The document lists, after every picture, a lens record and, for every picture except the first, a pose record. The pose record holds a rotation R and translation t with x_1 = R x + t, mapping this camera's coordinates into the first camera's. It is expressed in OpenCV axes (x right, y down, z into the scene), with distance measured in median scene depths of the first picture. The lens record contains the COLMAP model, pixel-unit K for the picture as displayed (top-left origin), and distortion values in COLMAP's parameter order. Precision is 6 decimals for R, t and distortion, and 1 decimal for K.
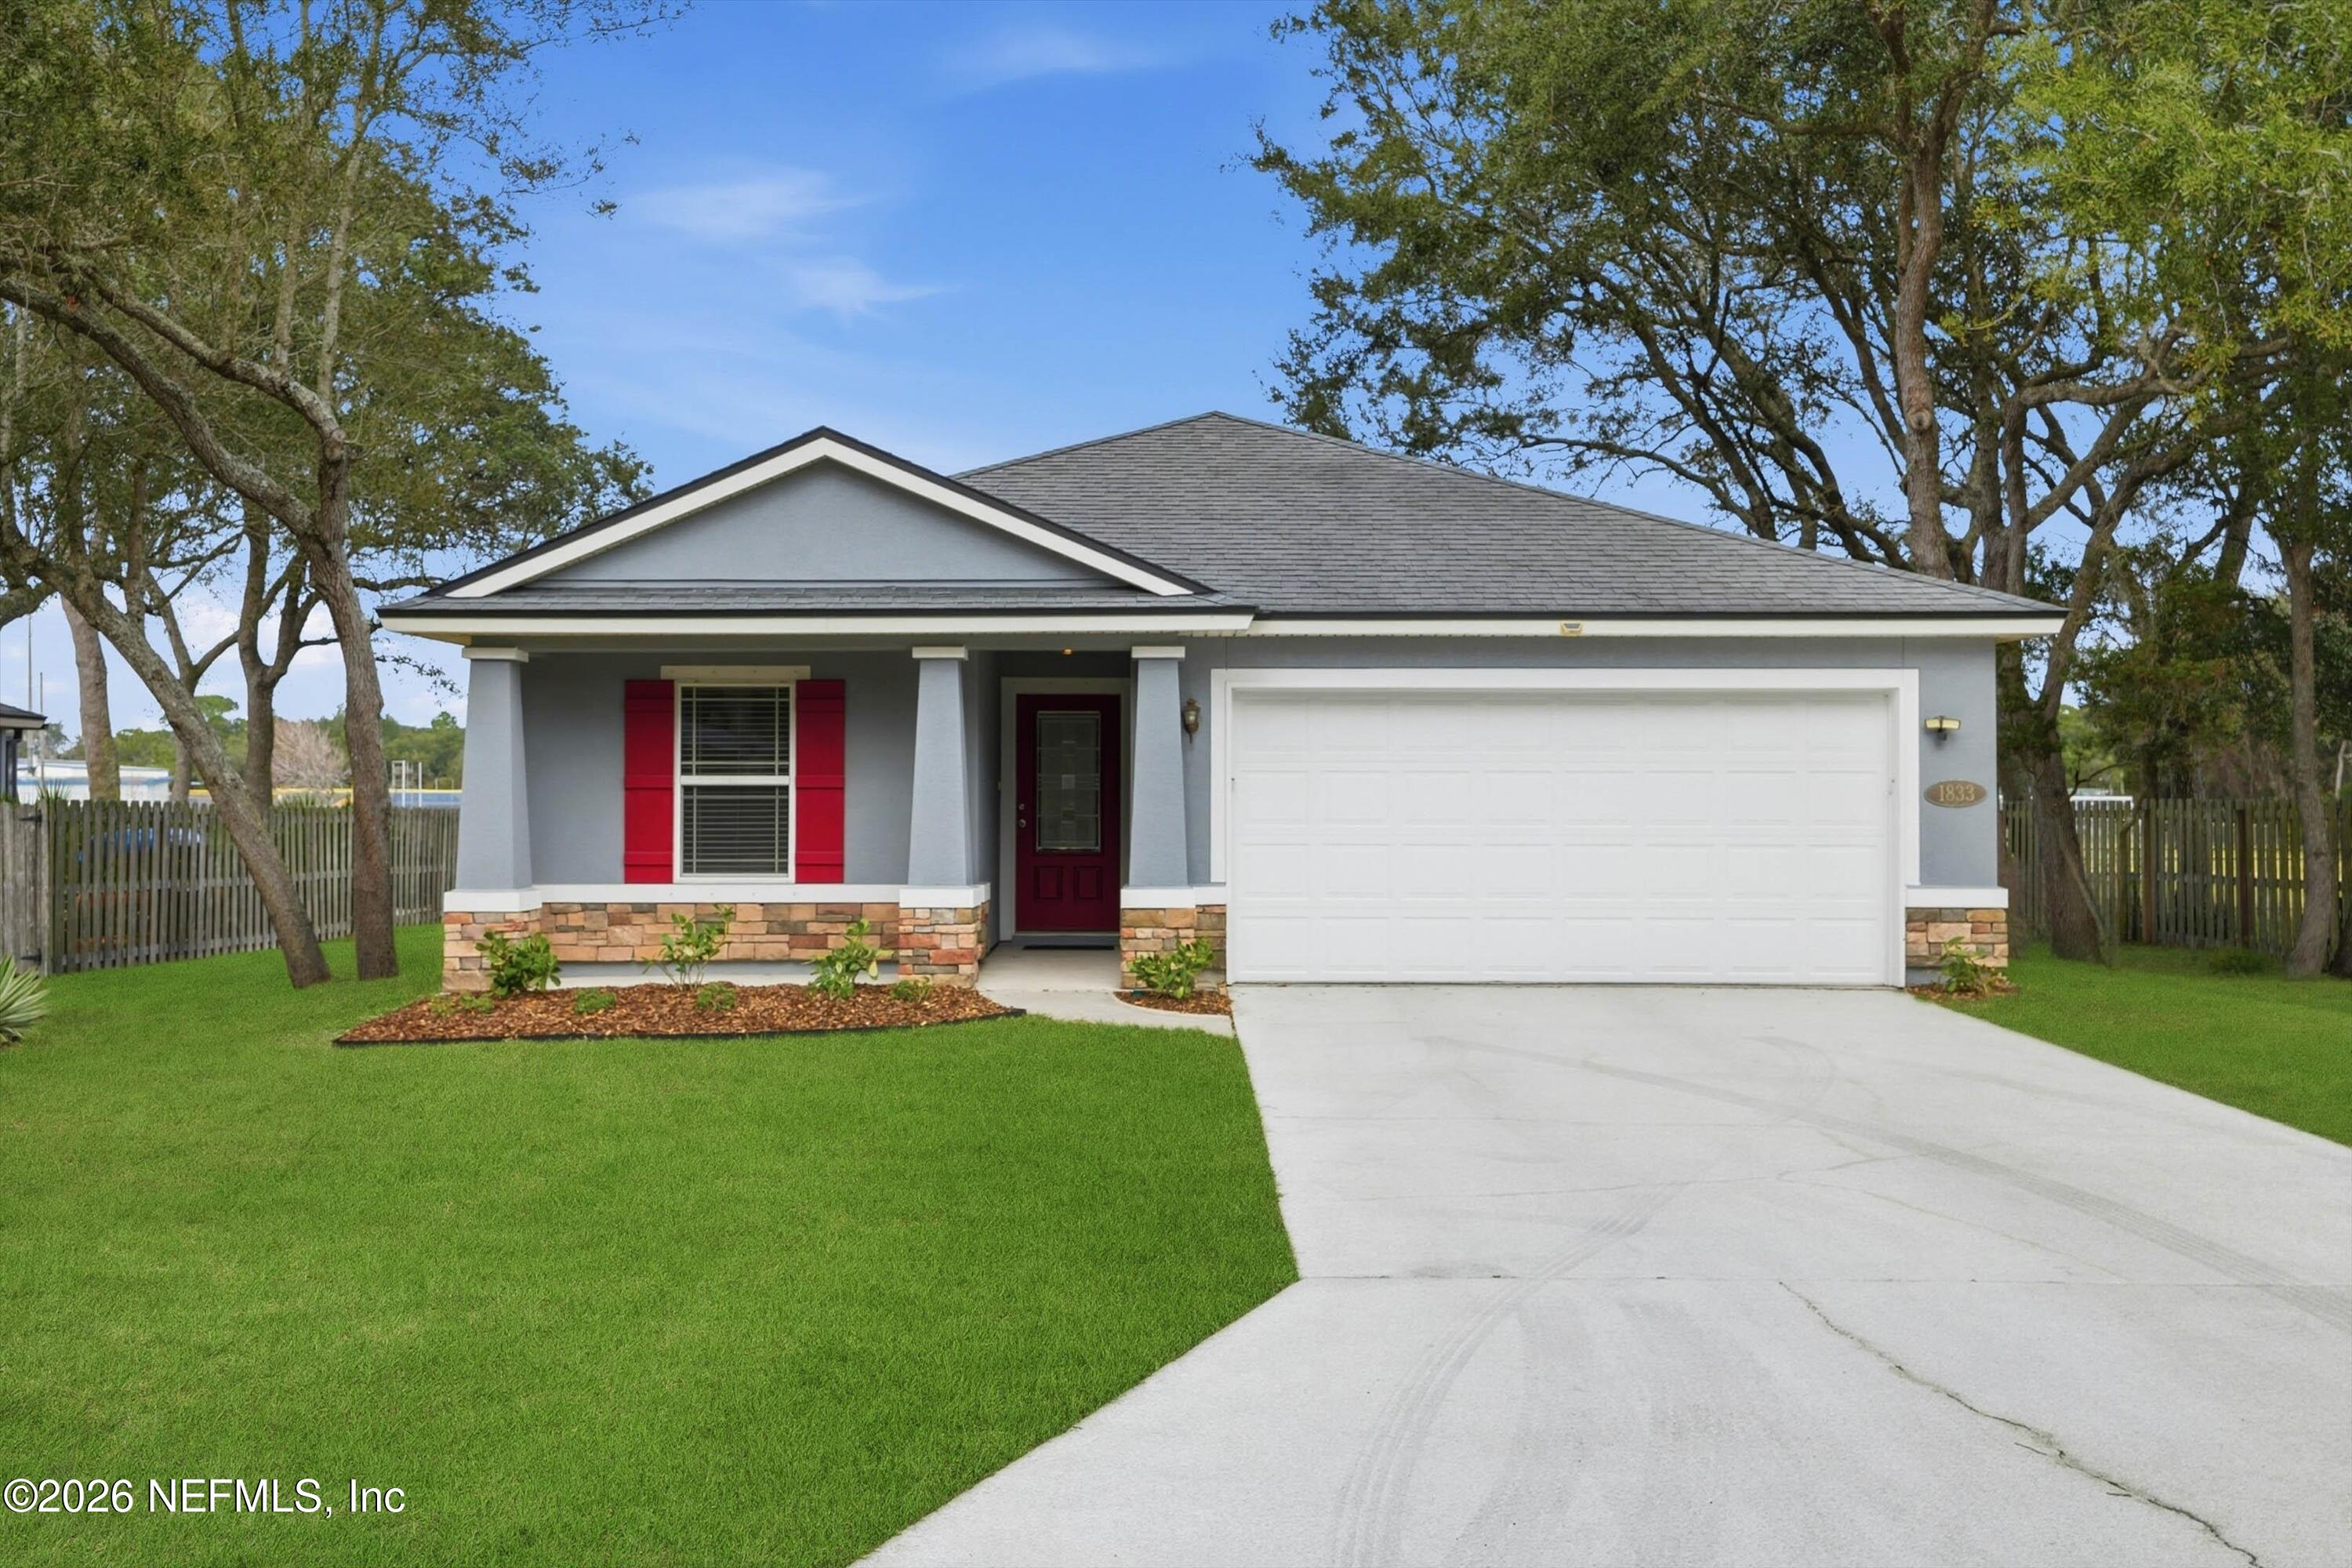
lens RADIAL K [[2256.4, 0, 1176.0], [0, 2256.4, 784.0], [0, 0, 1]] dist [0.061037, 0.014213]
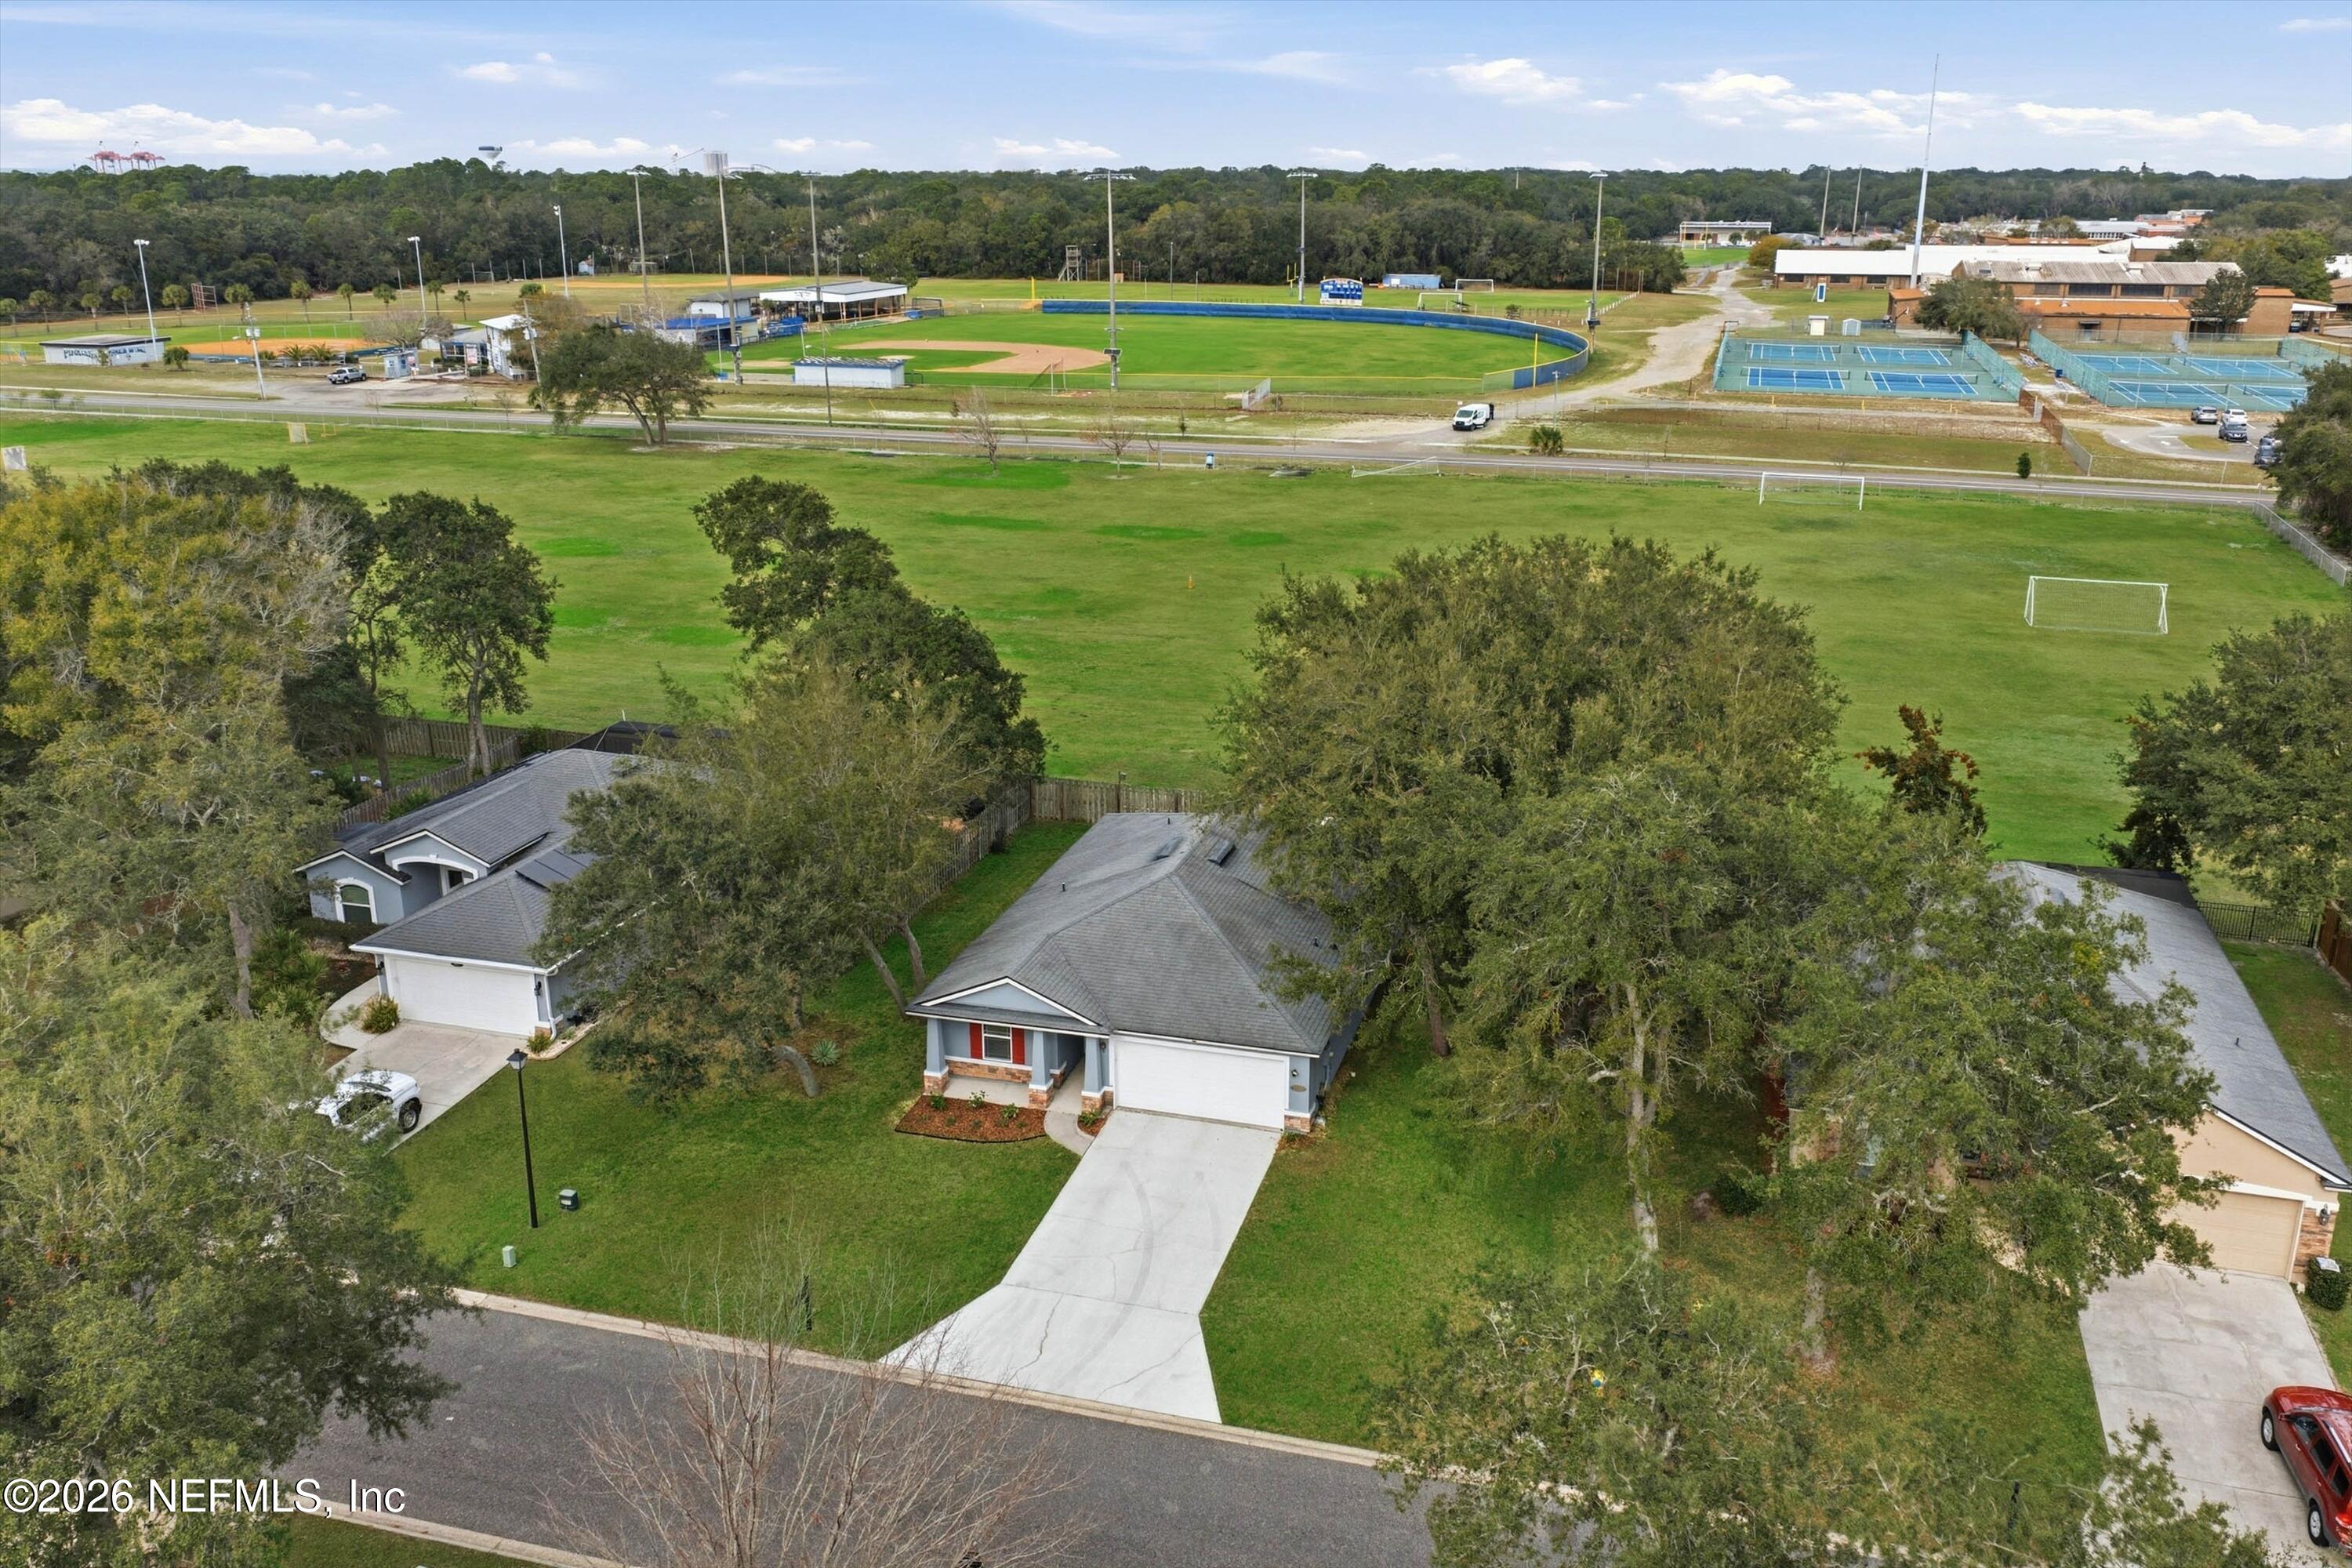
lens RADIAL K [[1938.5, 0, 1176.0], [0, 1938.5, 784.0], [0, 0, 1]] dist [0.004341, -0.009303]
pose [[0.959135, 0.082231, -0.270735, 0.939092], [0.004269, 0.952524, 0.304433, -1.394379], [0.282916, -0.293148, 0.913249, -1.760482]]
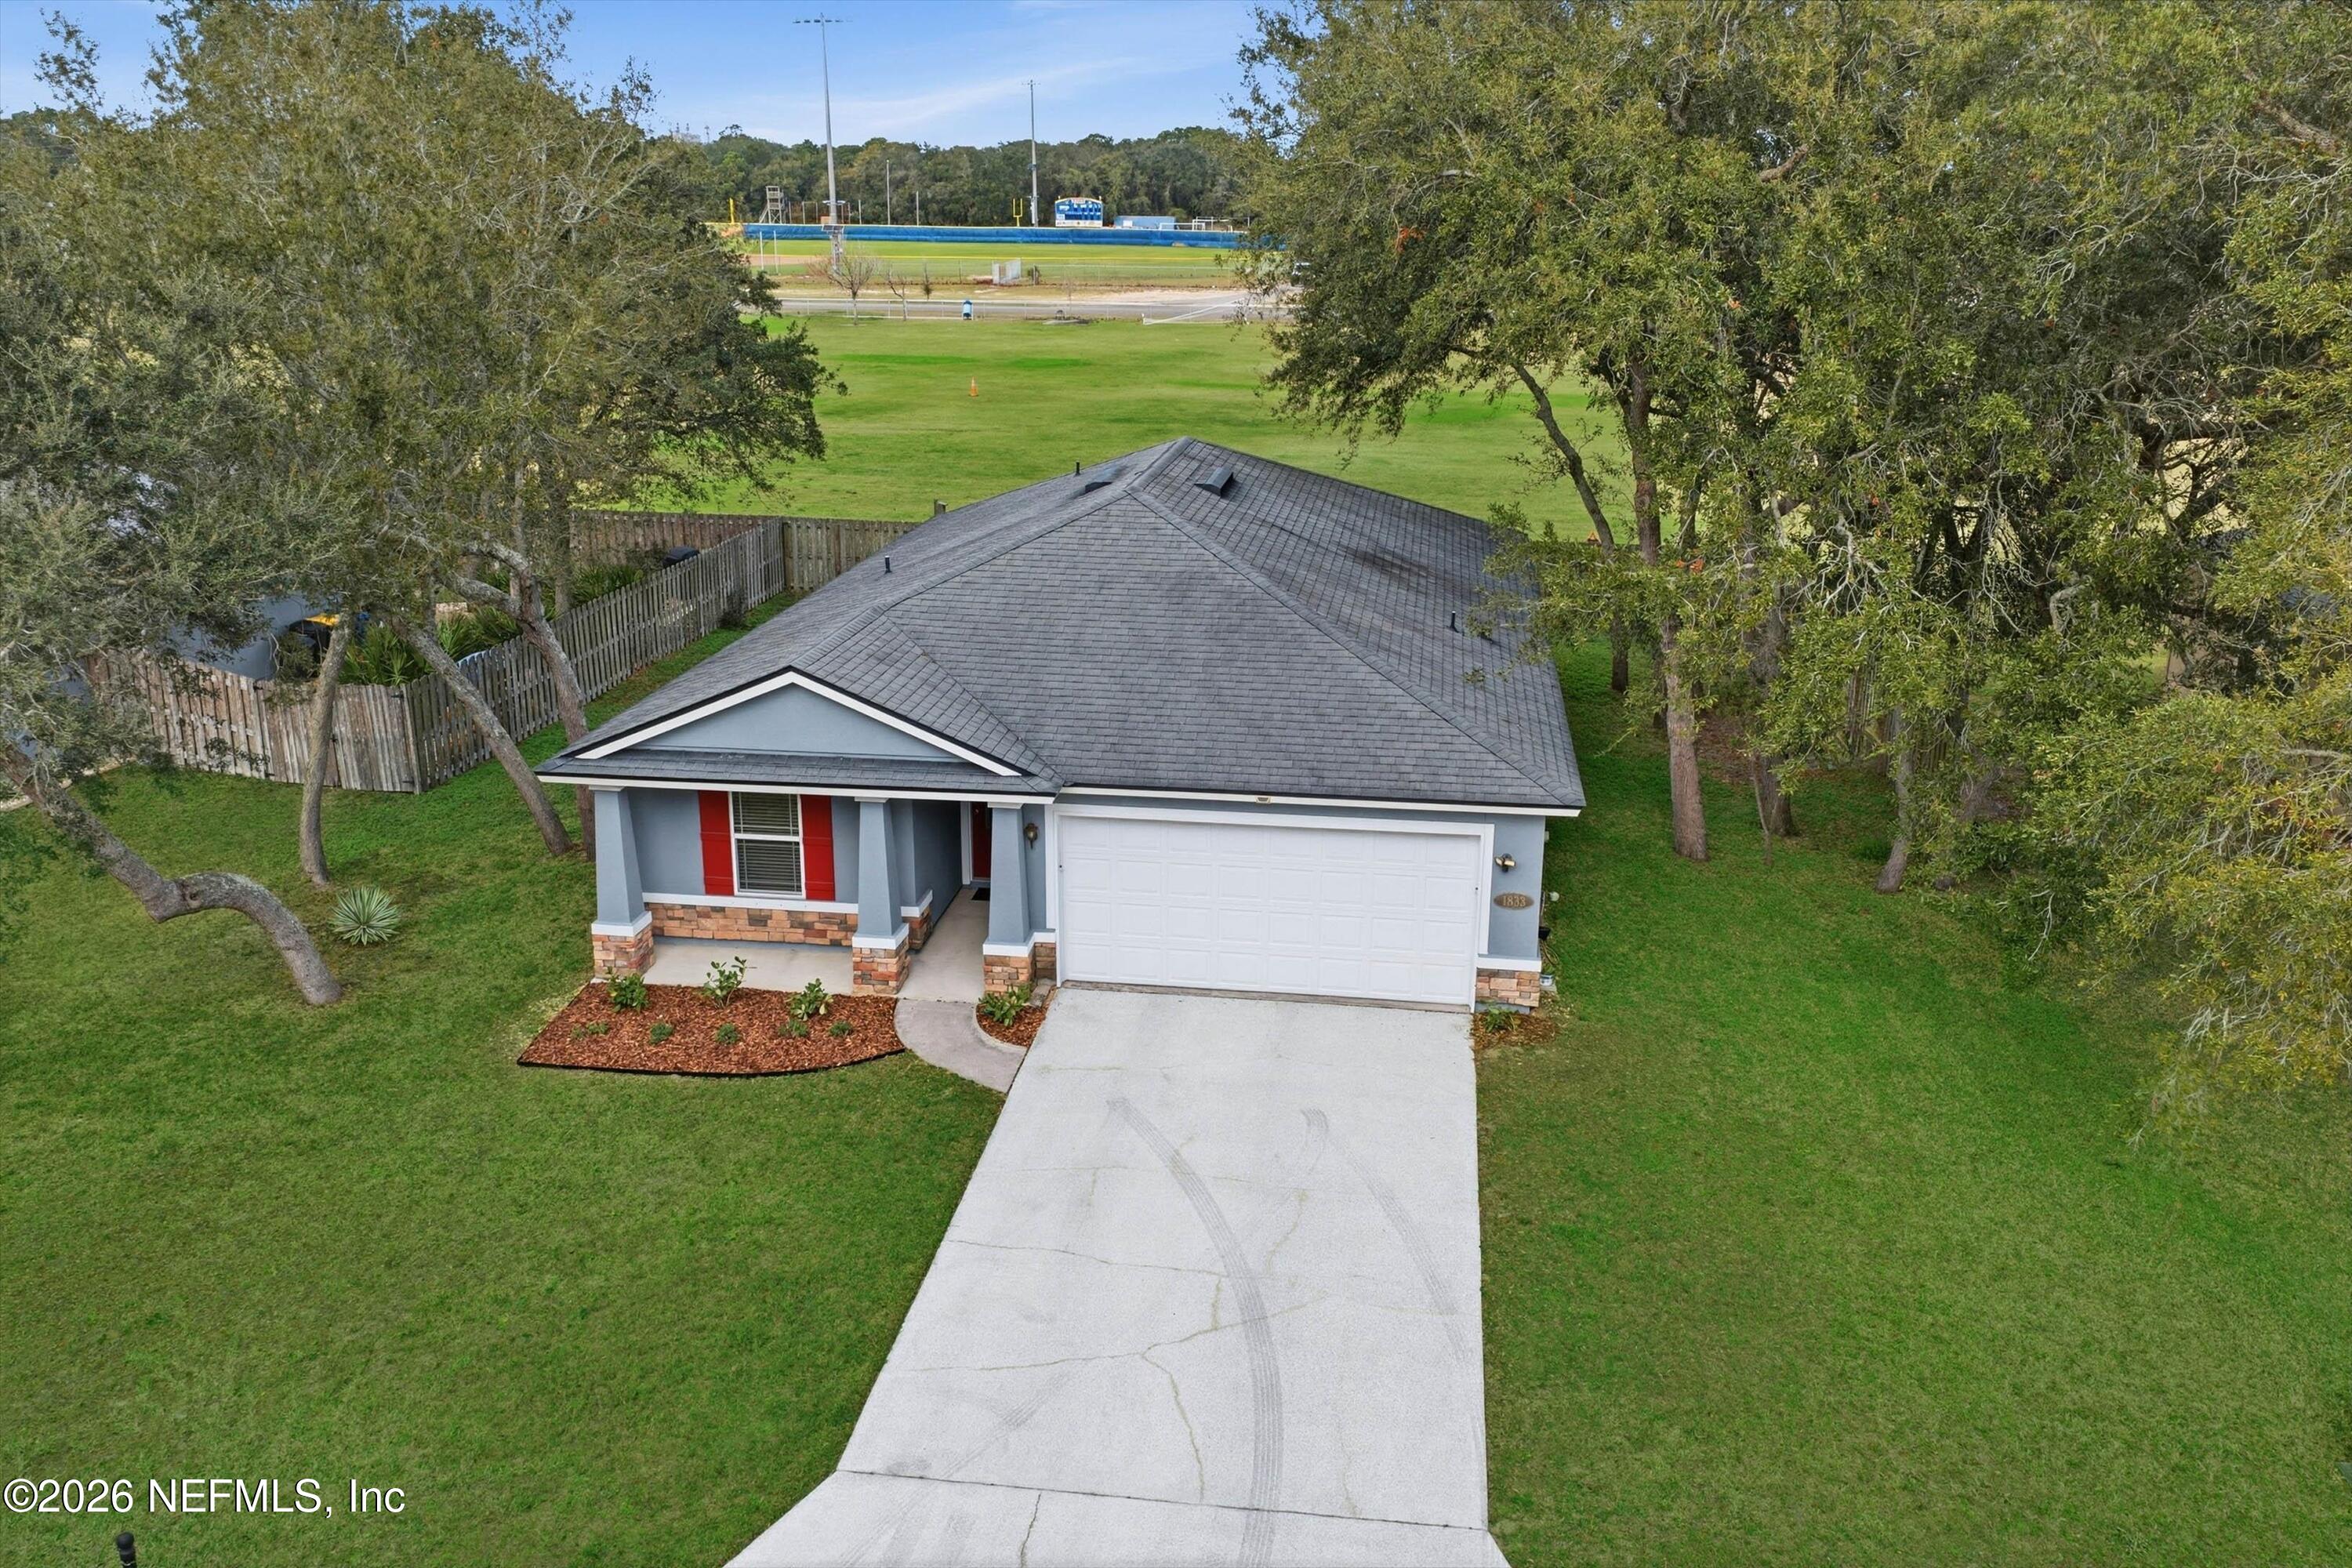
lens RADIAL K [[1938.5, 0, 1176.0], [0, 1938.5, 784.0], [0, 0, 1]] dist [0.004341, -0.009303]
pose [[0.990581, 0.043684, -0.129770, 0.272642], [-0.003311, 0.955108, 0.296239, -0.449636], [0.136885, -0.293020, 0.946257, -0.258281]]
